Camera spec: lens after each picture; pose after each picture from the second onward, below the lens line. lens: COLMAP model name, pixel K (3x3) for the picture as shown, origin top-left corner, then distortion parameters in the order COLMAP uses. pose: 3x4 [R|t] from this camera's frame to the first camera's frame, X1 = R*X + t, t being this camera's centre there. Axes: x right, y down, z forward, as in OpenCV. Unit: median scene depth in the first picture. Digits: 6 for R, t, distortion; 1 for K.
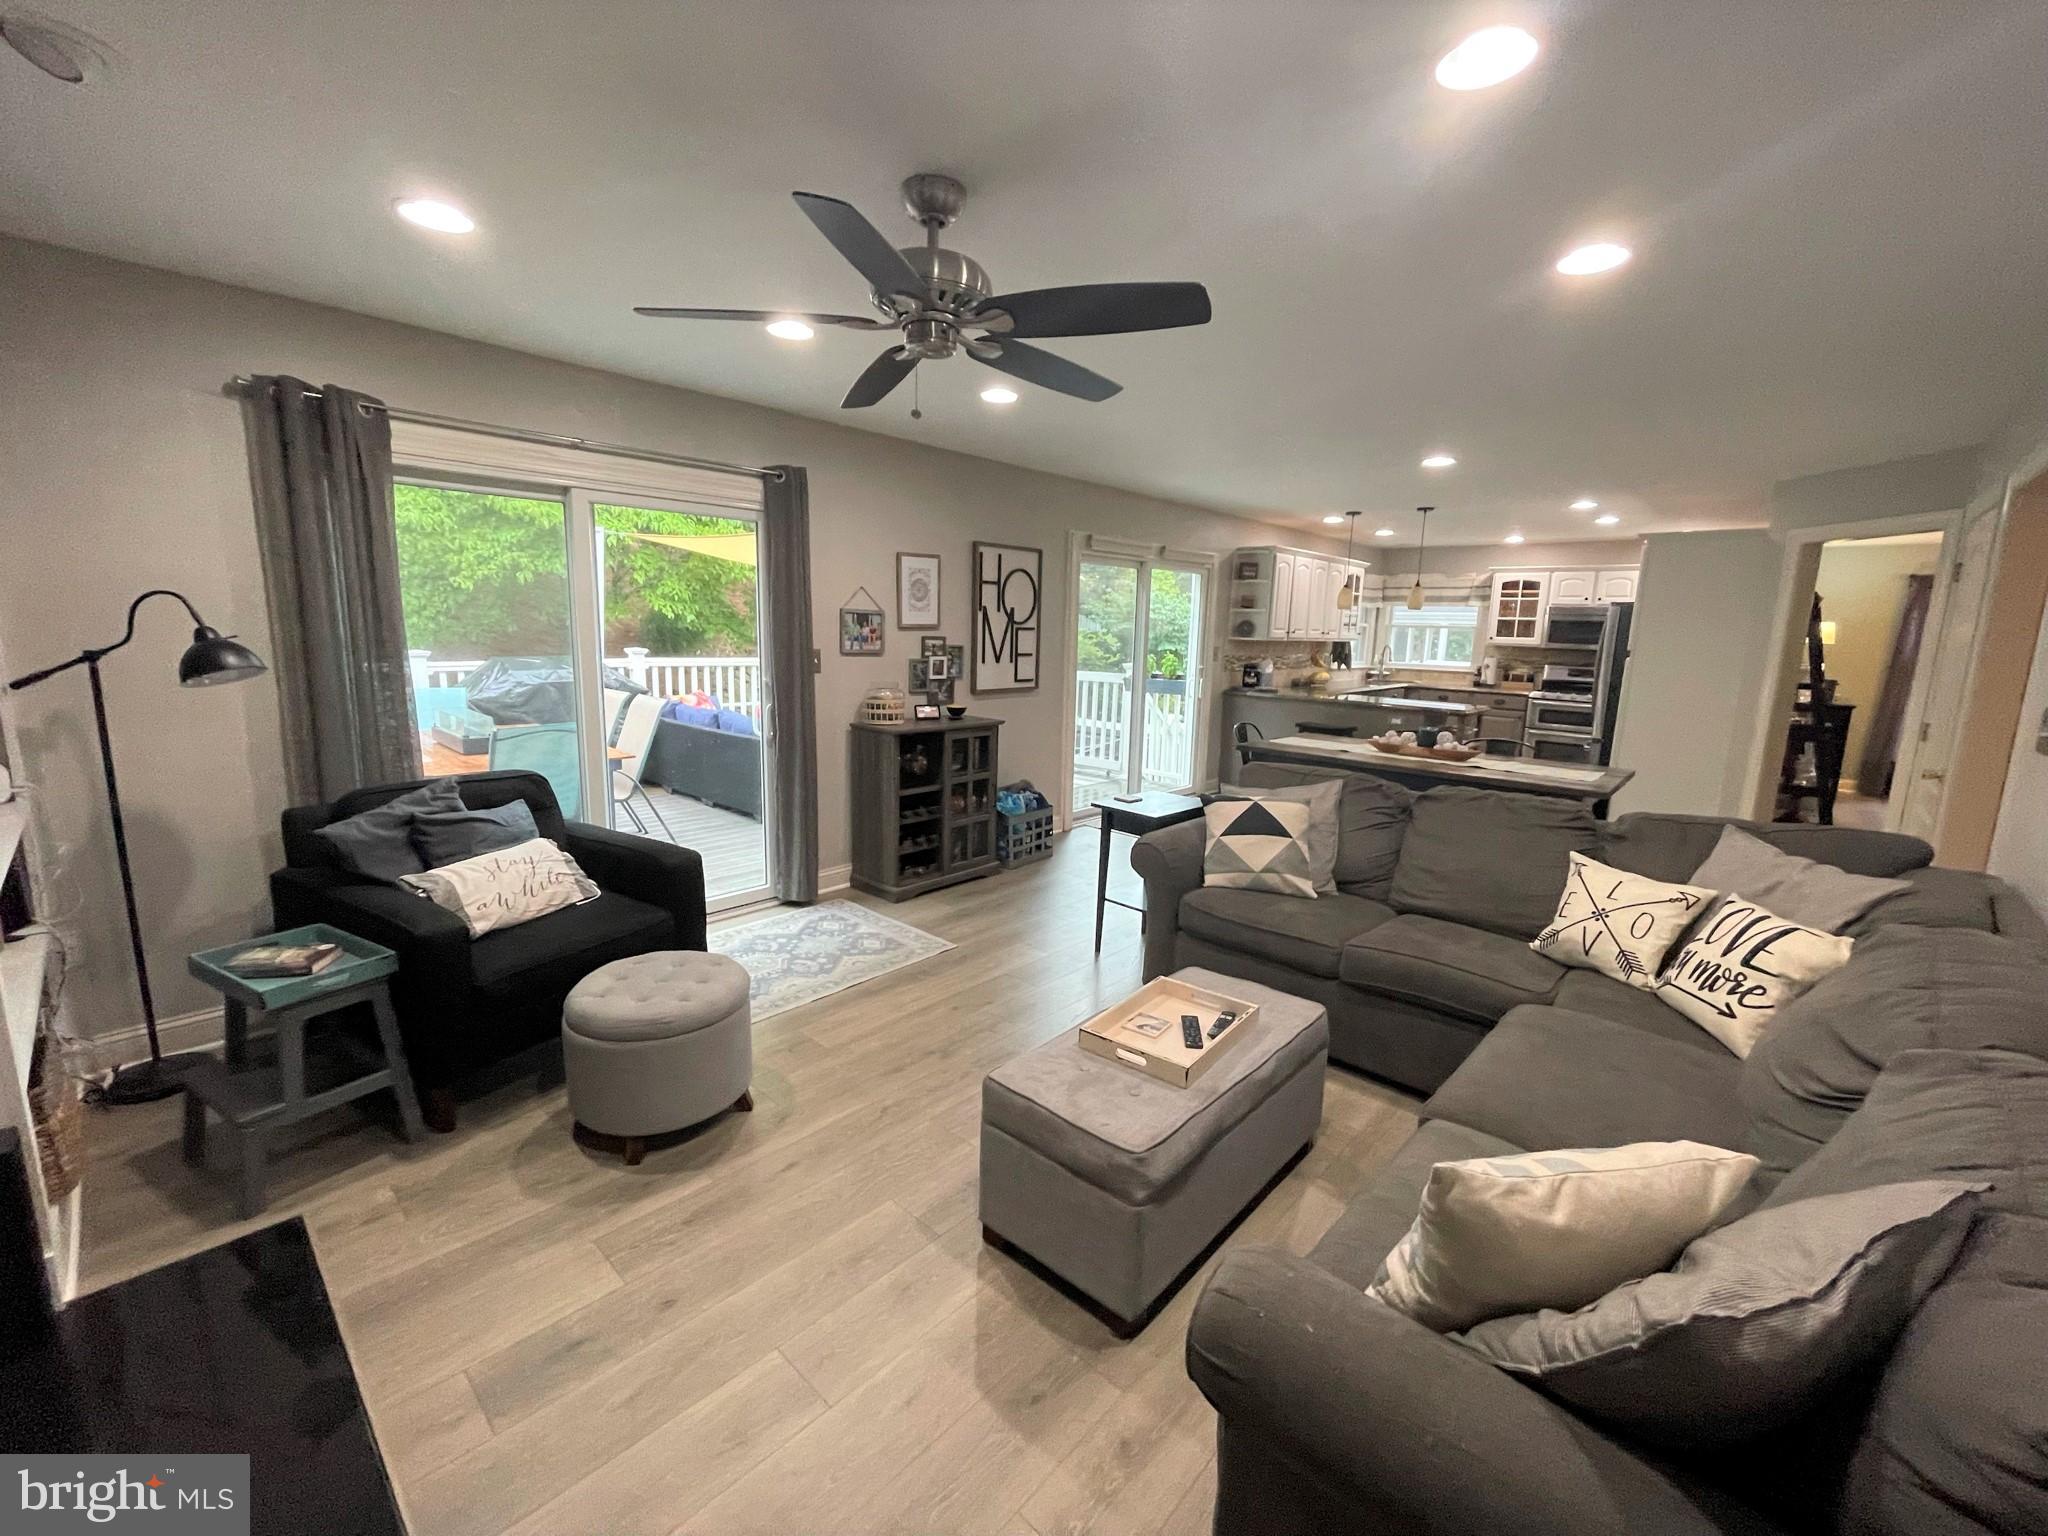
lens RADIAL K [[830.2, 0, 1028.4], [0, 830.2, 770.0], [0, 0, 1]] dist [-0.005167, 0.001381]
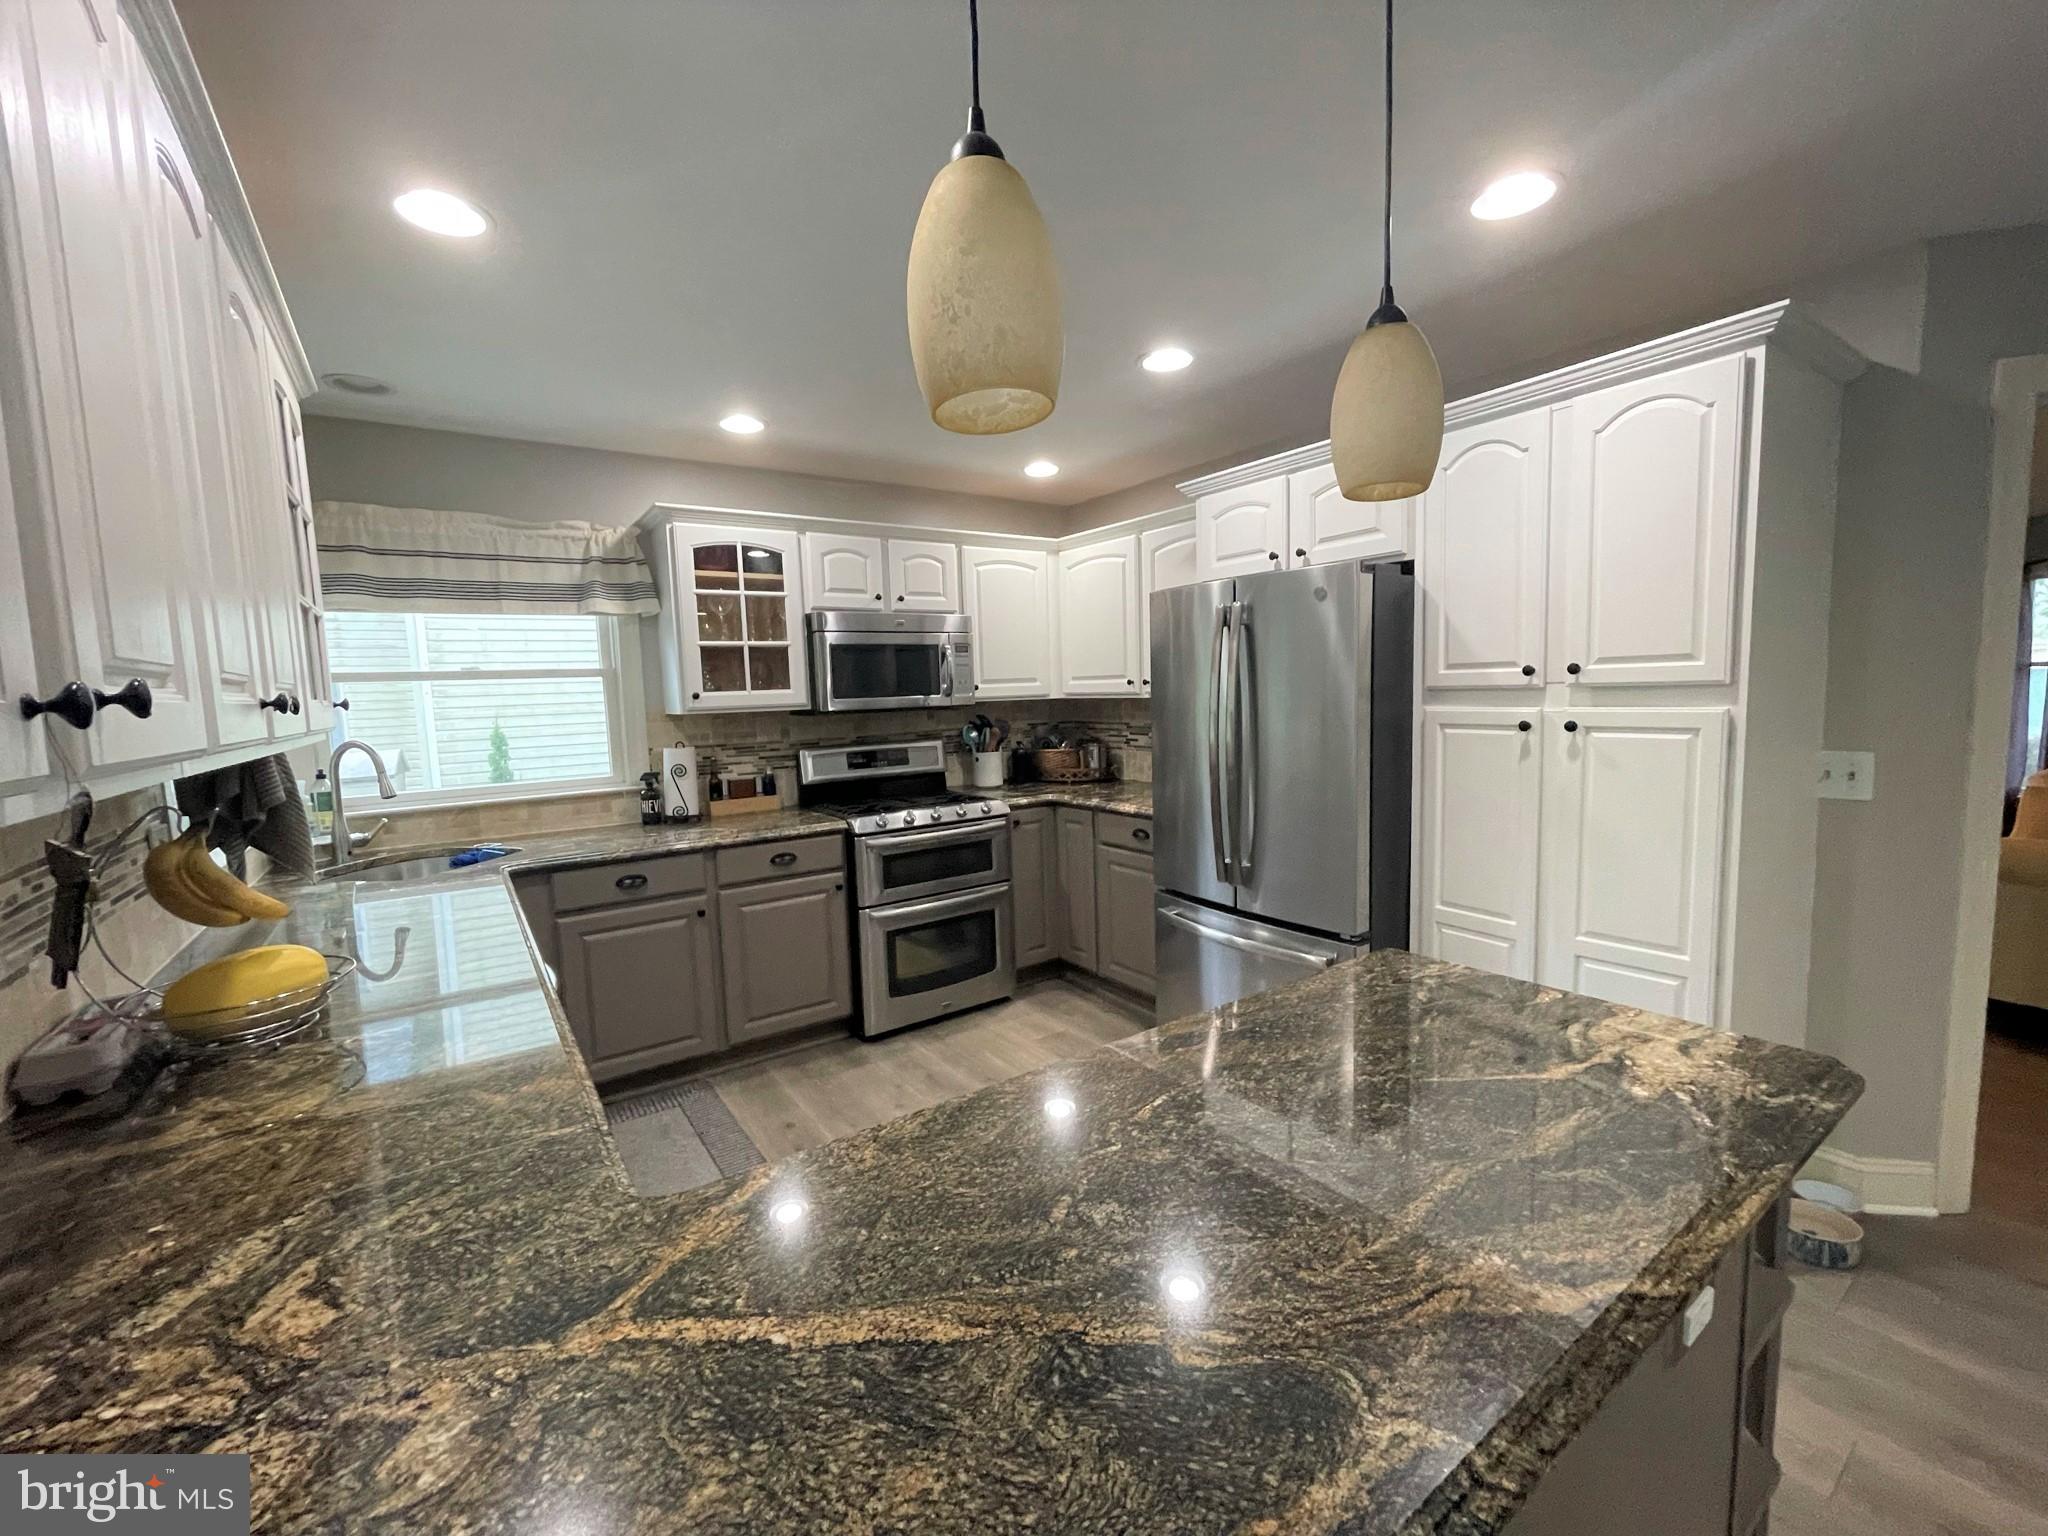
lens RADIAL K [[830.2, 0, 1021.4], [0, 830.2, 770.7], [0, 0, 1]] dist [-0.005167, 0.001381]
pose [[0.222591, -0.132189, 0.965908, 0.273243], [0.207543, 0.974479, 0.085535, -0.154896], [-0.952564, 0.181428, 0.244345, 0.939008]]
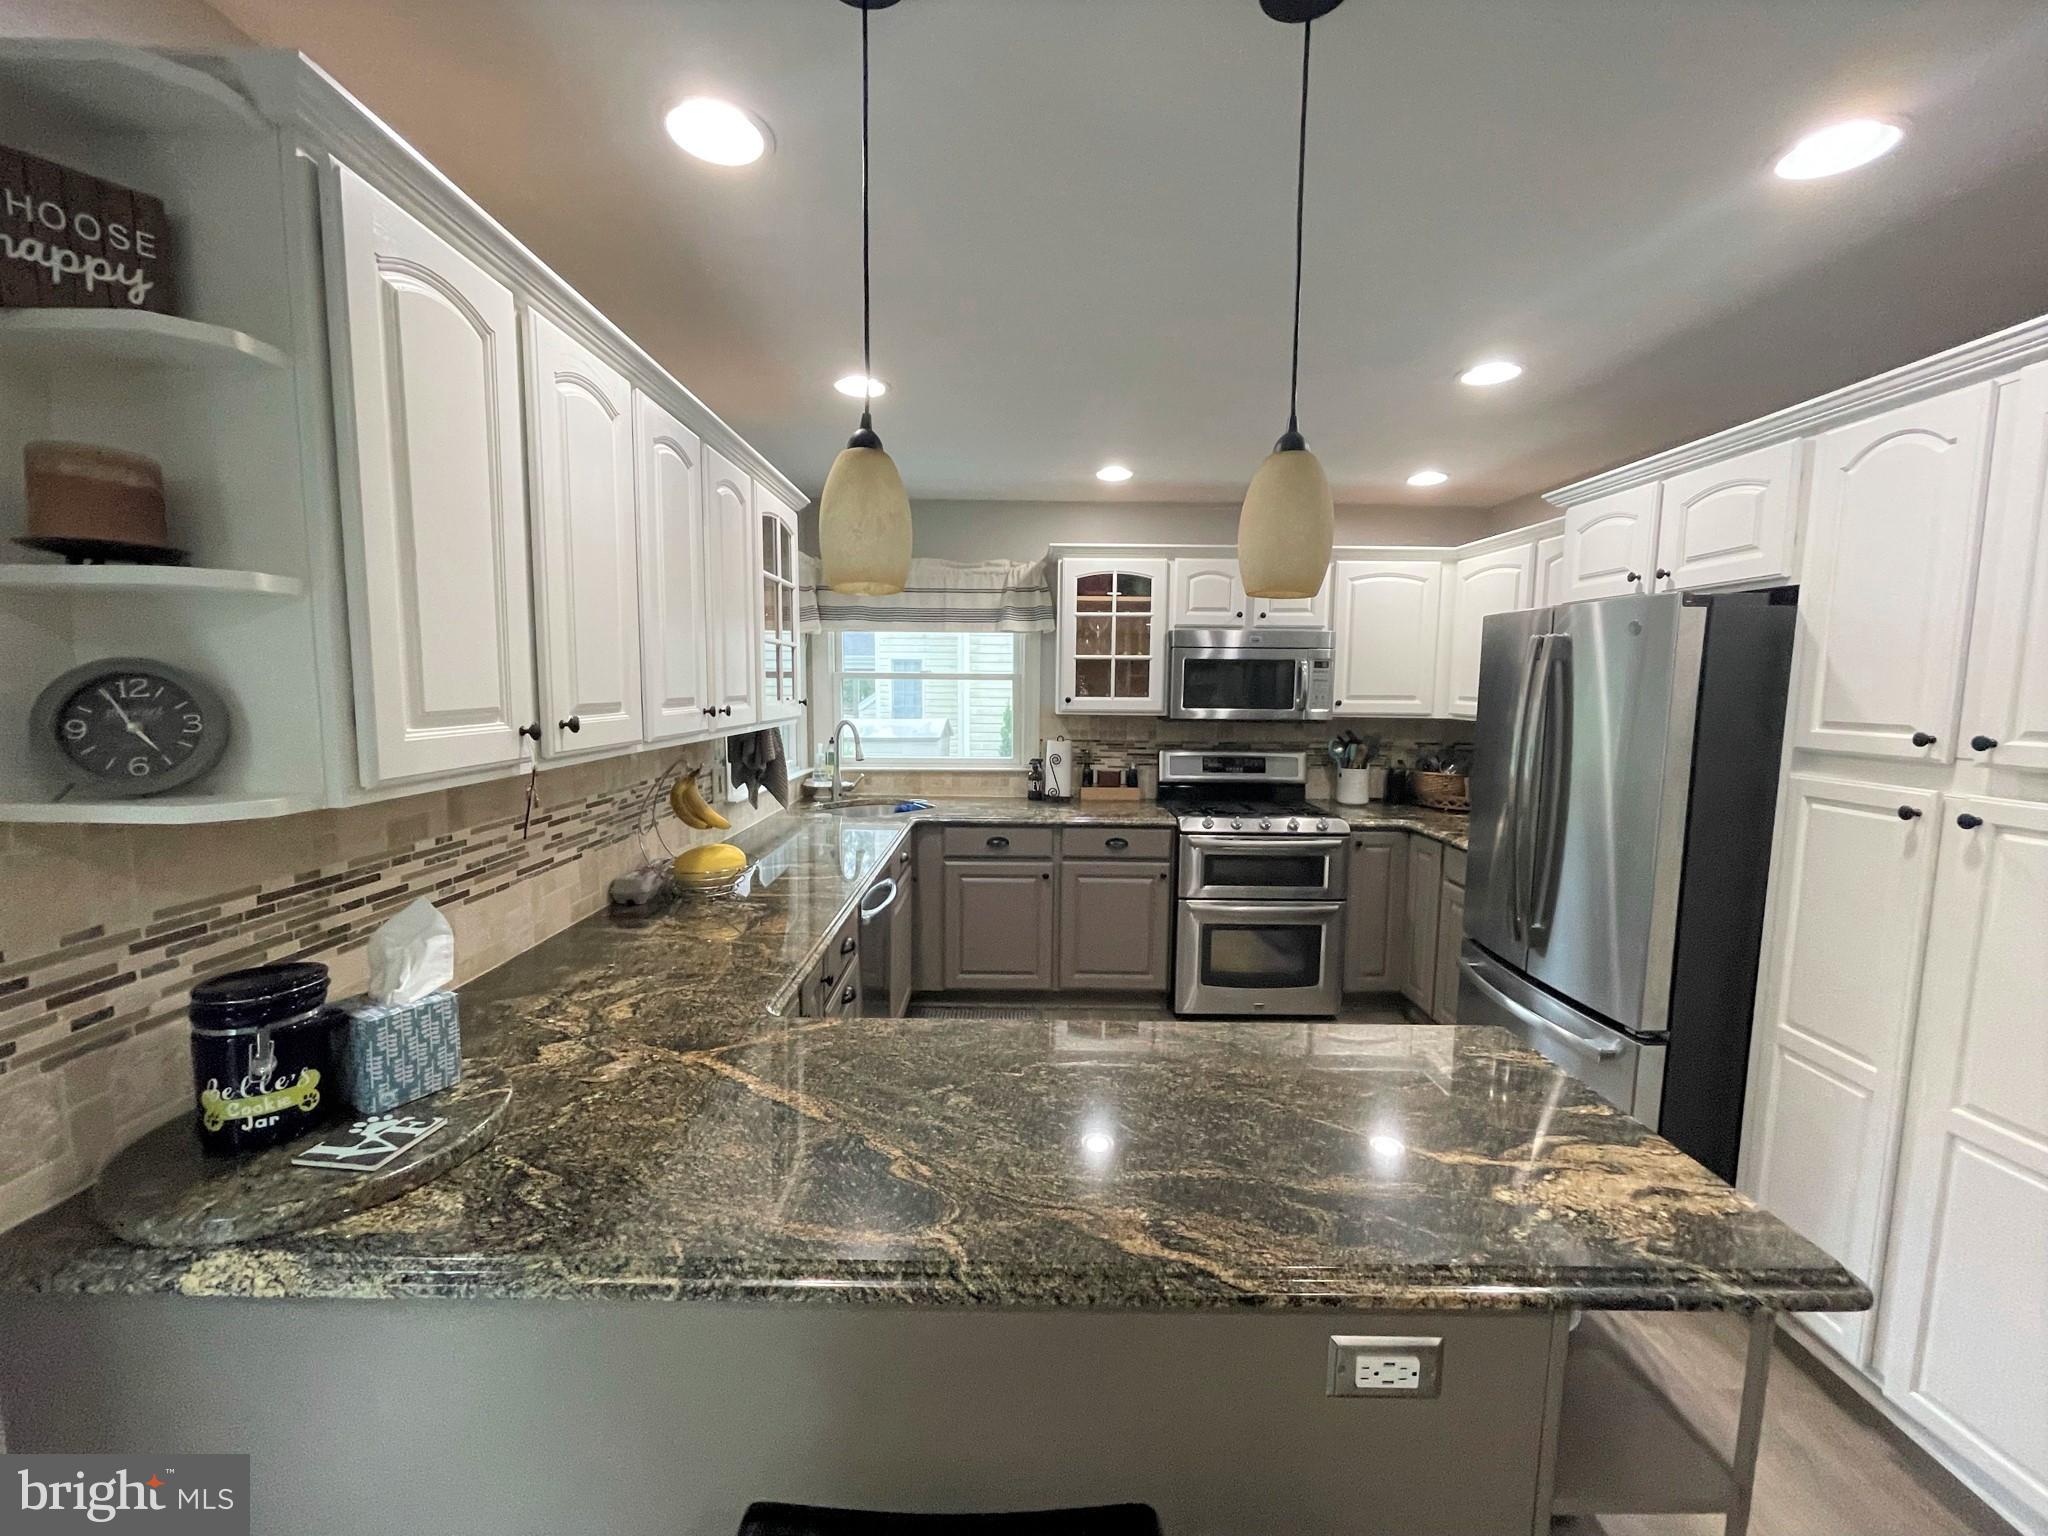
lens RADIAL K [[830.2, 0, 1021.8], [0, 830.2, 768.9], [0, 0, 1]] dist [-0.005167, 0.001381]
pose [[0.734626, -0.090417, 0.672421, 0.279212], [0.126892, 0.991903, -0.005254, -0.148362], [-0.666501, 0.089185, 0.740151, 0.828618]]
